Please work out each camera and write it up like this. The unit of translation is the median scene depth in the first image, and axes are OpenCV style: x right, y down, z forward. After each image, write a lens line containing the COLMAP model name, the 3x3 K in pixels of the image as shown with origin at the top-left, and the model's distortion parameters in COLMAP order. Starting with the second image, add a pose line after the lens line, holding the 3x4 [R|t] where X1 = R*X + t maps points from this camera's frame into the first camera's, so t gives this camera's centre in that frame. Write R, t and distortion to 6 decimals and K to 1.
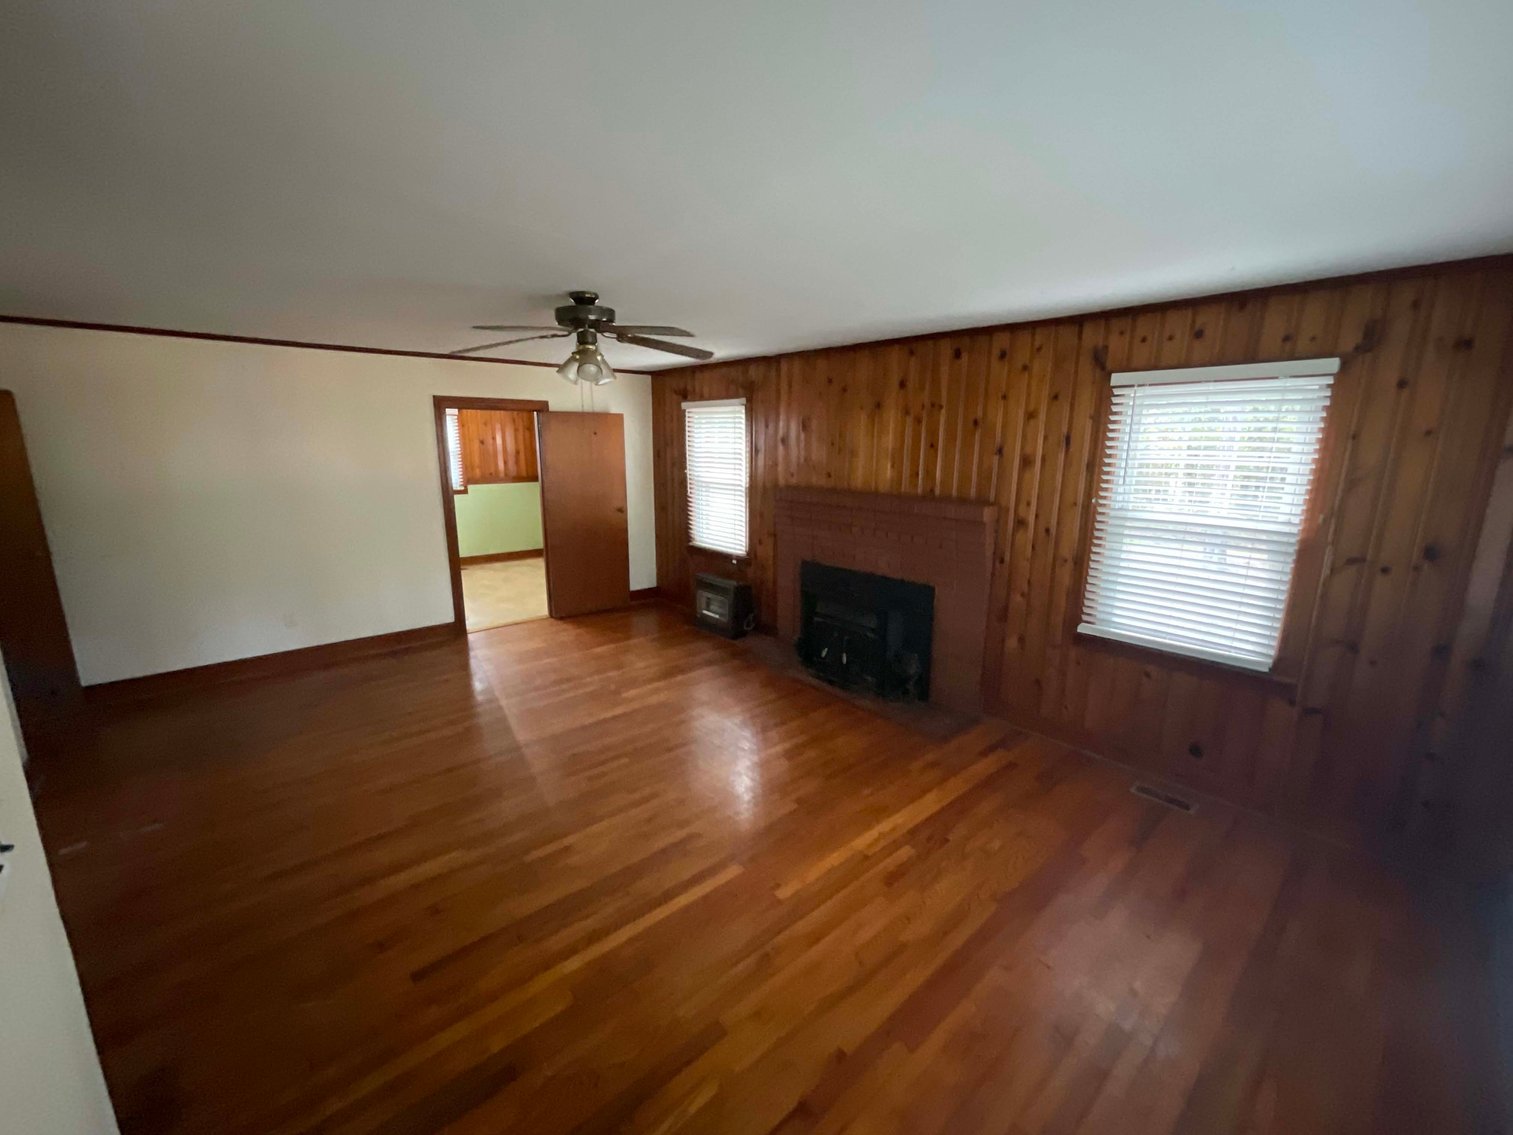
lens RADIAL K [[612.6, 0, 753.0], [0, 612.6, 568.4], [0, 0, 1]] dist [0.000014, 0.000055]
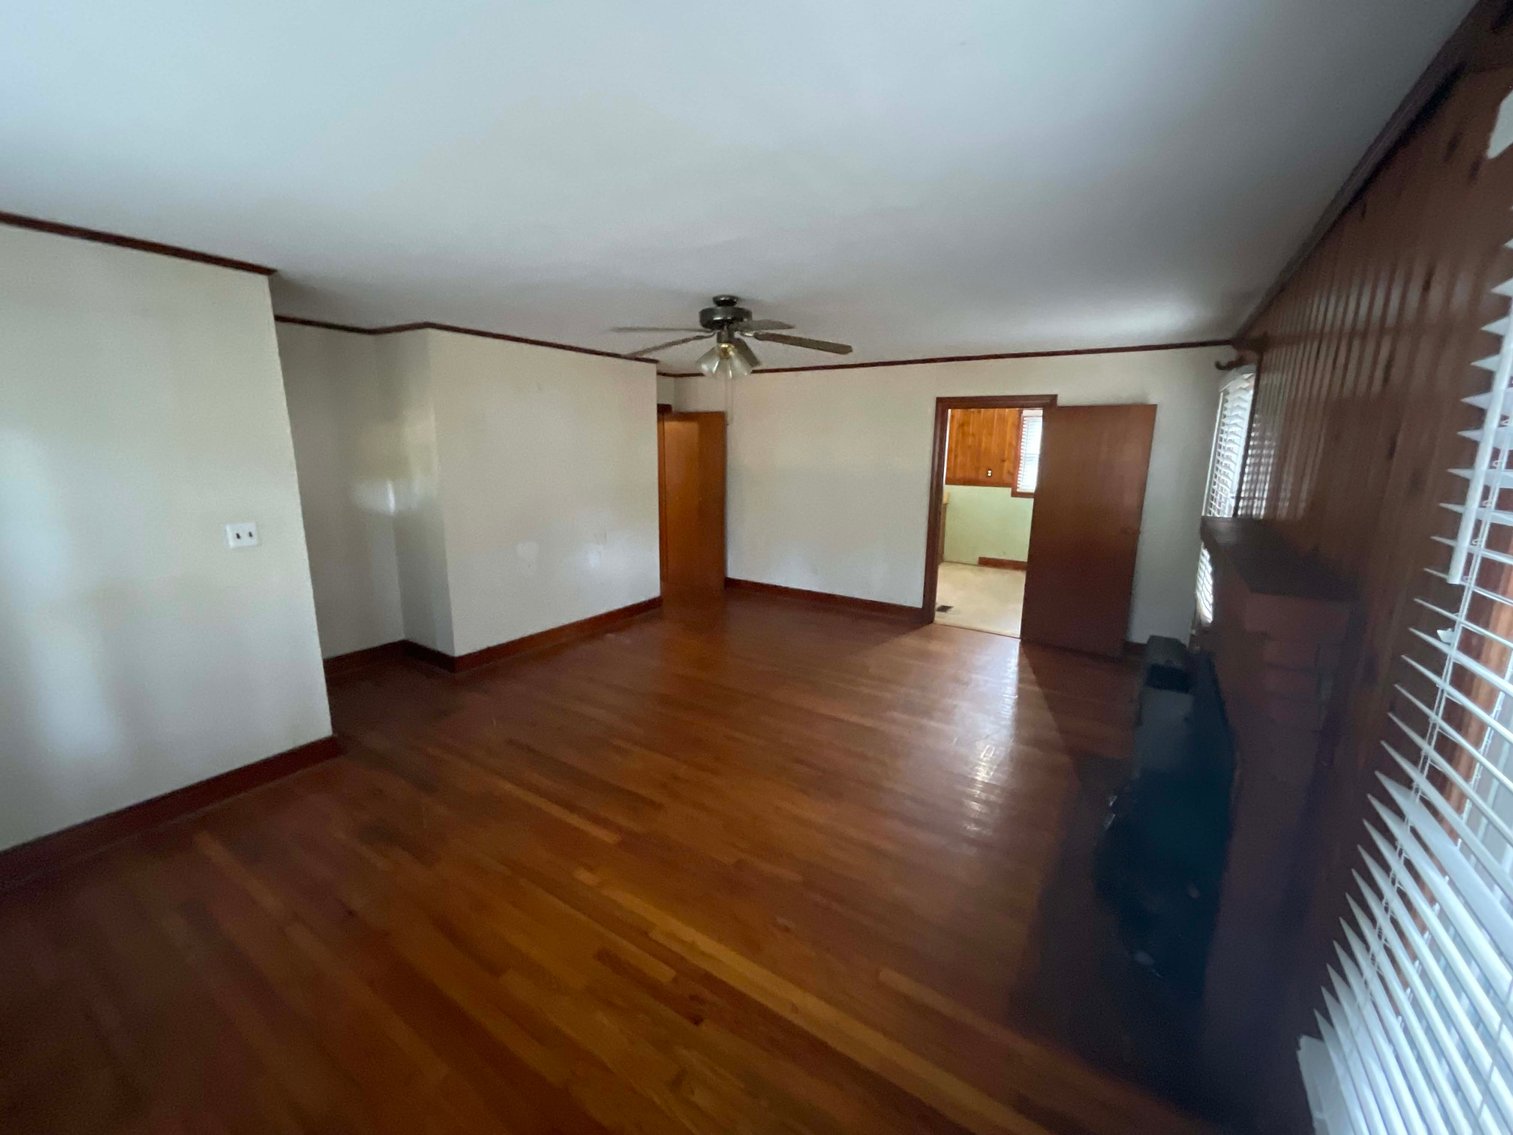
lens RADIAL K [[612.6, 0, 753.0], [0, 612.6, 568.4], [0, 0, 1]] dist [0.000014, 0.000055]
pose [[0.274375, 0.190058, -0.942654, 0.795259], [-0.211540, 0.968190, 0.133634, -0.116469], [0.938067, 0.162743, 0.305852, 0.719831]]
